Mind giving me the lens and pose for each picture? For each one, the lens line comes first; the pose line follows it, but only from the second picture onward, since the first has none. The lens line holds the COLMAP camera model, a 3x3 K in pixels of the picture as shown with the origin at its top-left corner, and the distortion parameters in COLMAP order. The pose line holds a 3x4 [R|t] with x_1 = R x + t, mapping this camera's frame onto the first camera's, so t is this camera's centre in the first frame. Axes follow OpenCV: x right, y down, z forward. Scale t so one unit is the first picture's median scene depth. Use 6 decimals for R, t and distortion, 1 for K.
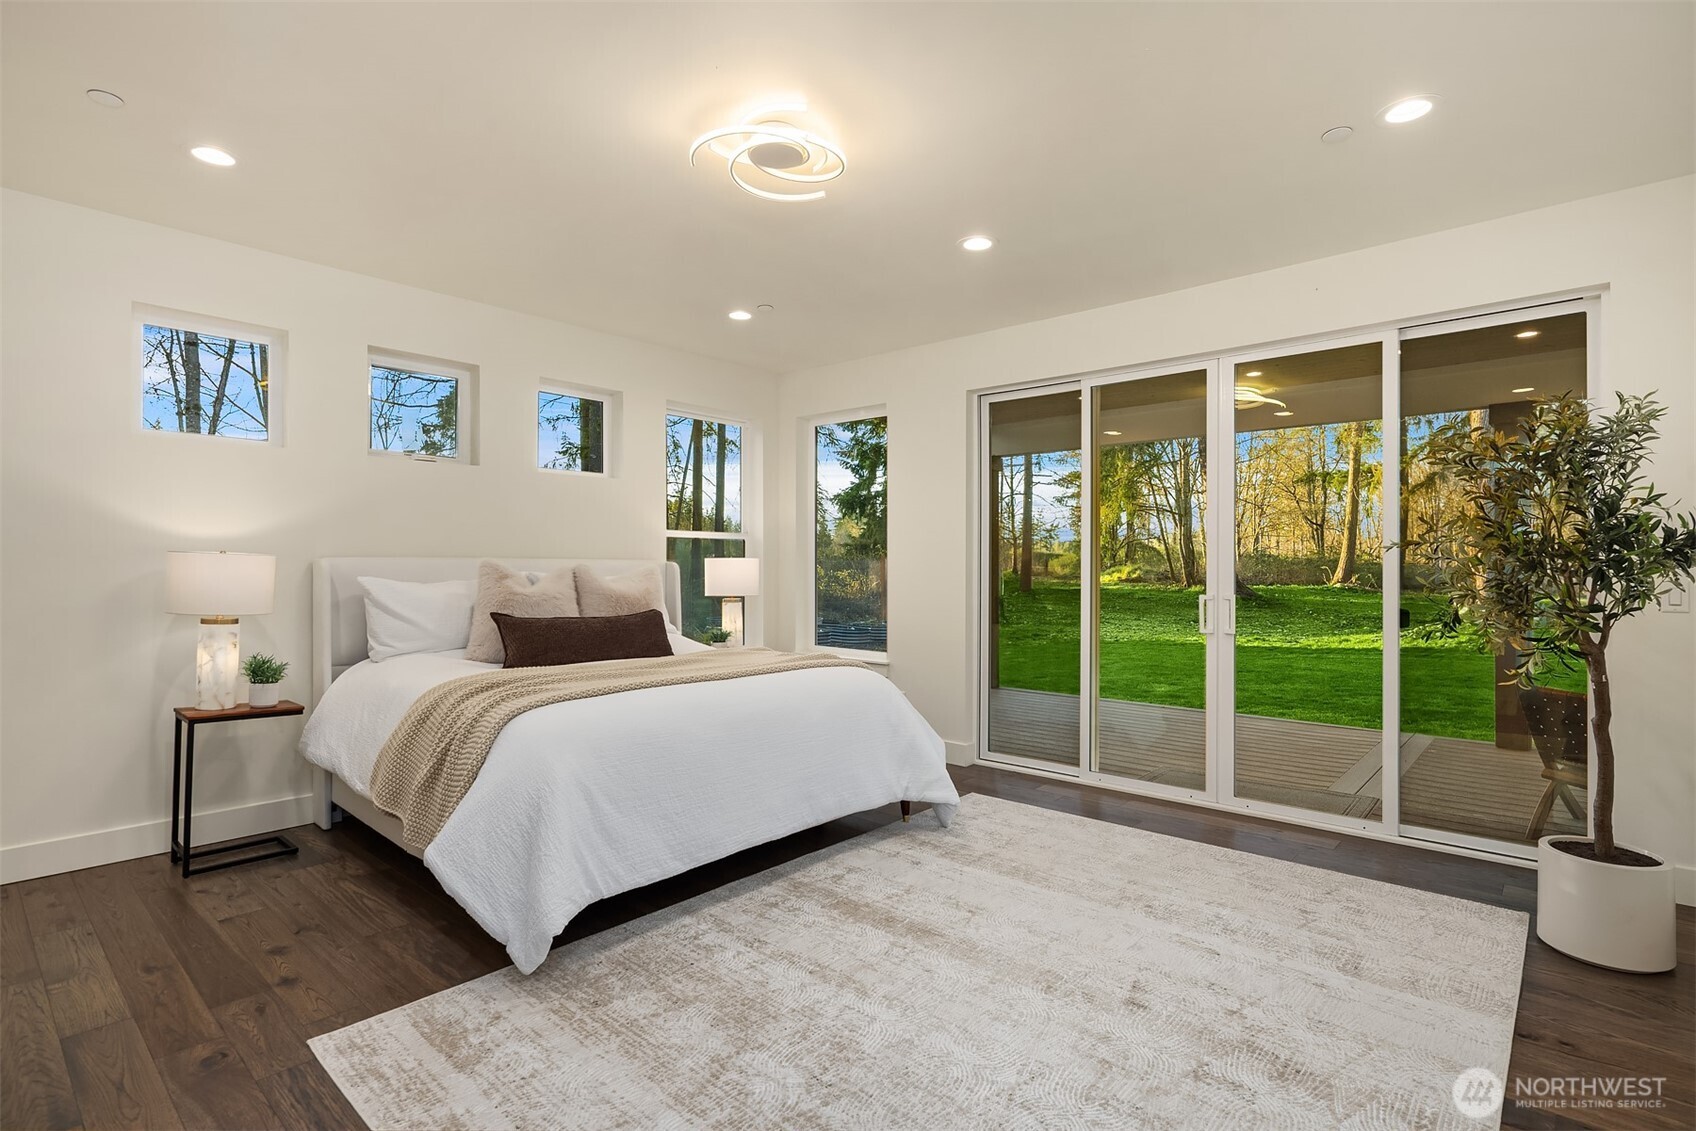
lens RADIAL K [[842.1, 0, 837.9], [0, 842.1, 577.2], [0, 0, 1]] dist [-0.011488, -0.000596]
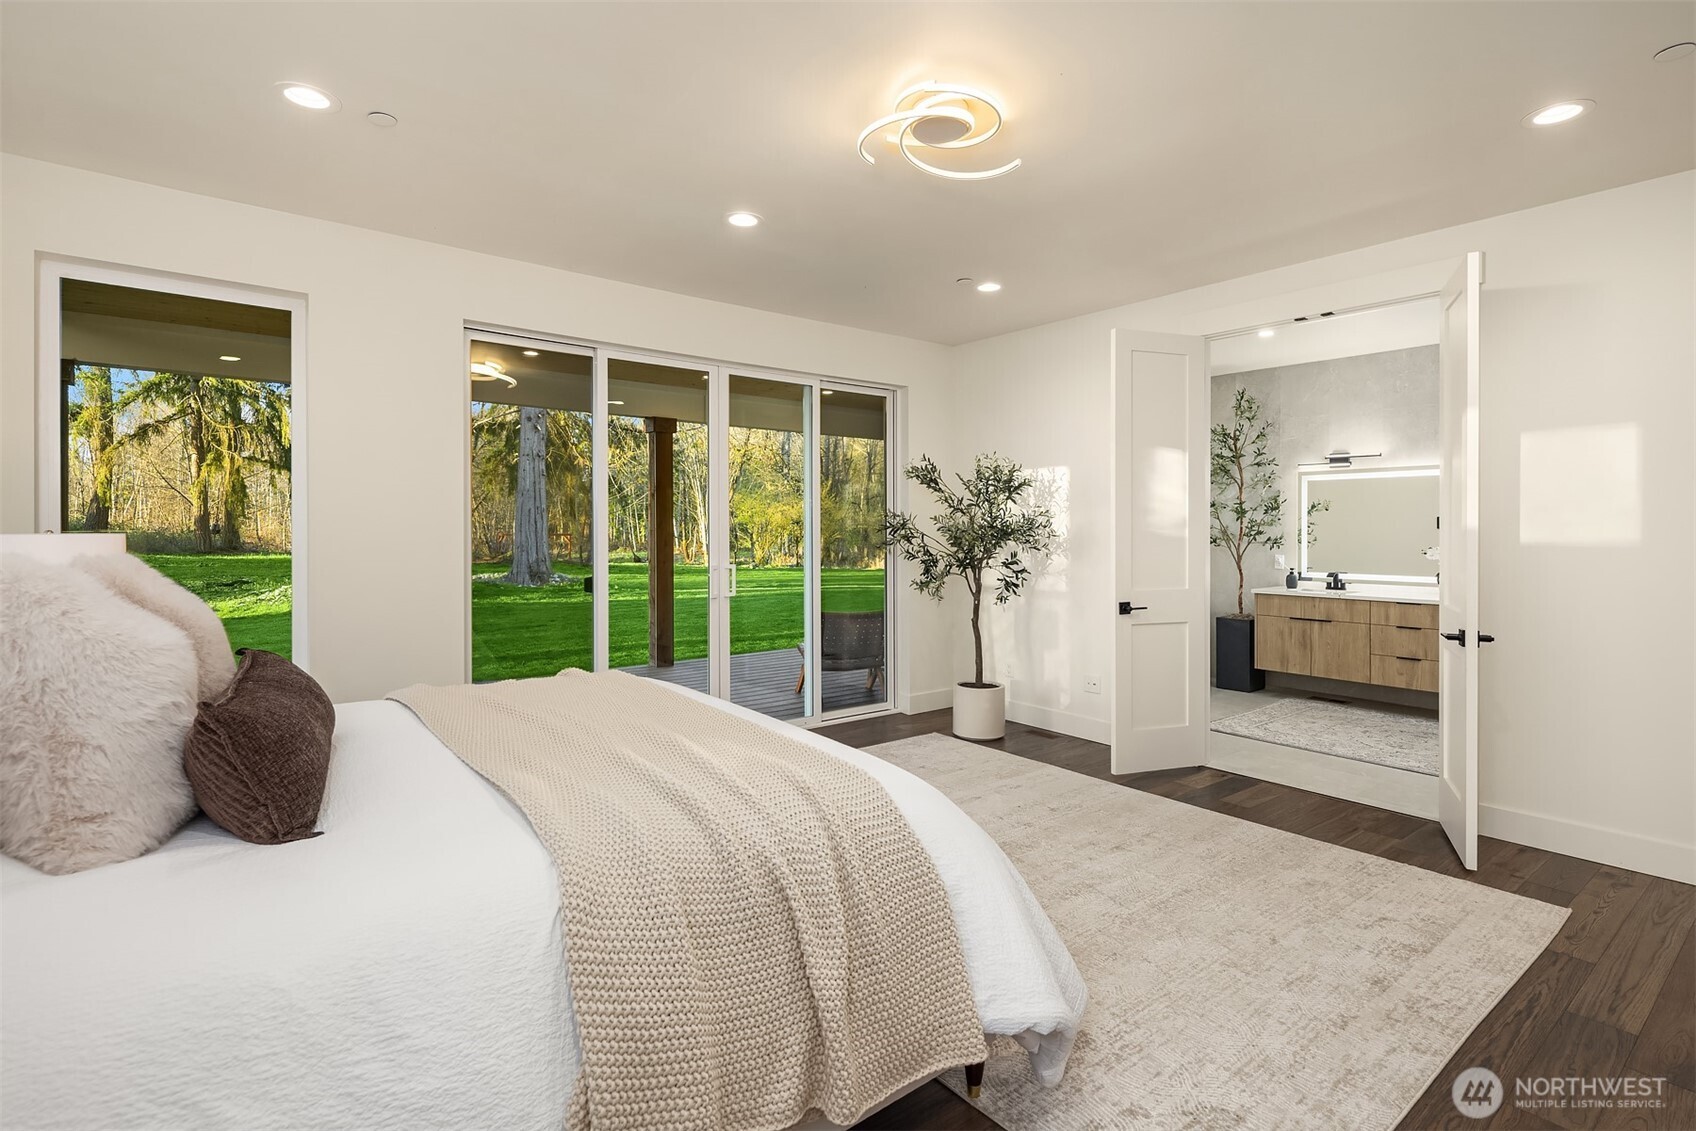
lens RADIAL K [[820.7, 0, 847.6], [0, 820.7, 533.7], [0, 0, 1]] dist [-0.001462, -0.000104]
pose [[0.164747, -0.000276, 0.986336, -0.659559], [0.001520, 0.999999, 0.000026, -0.020010], [-0.986335, 0.001495, 0.164748, 0.607906]]
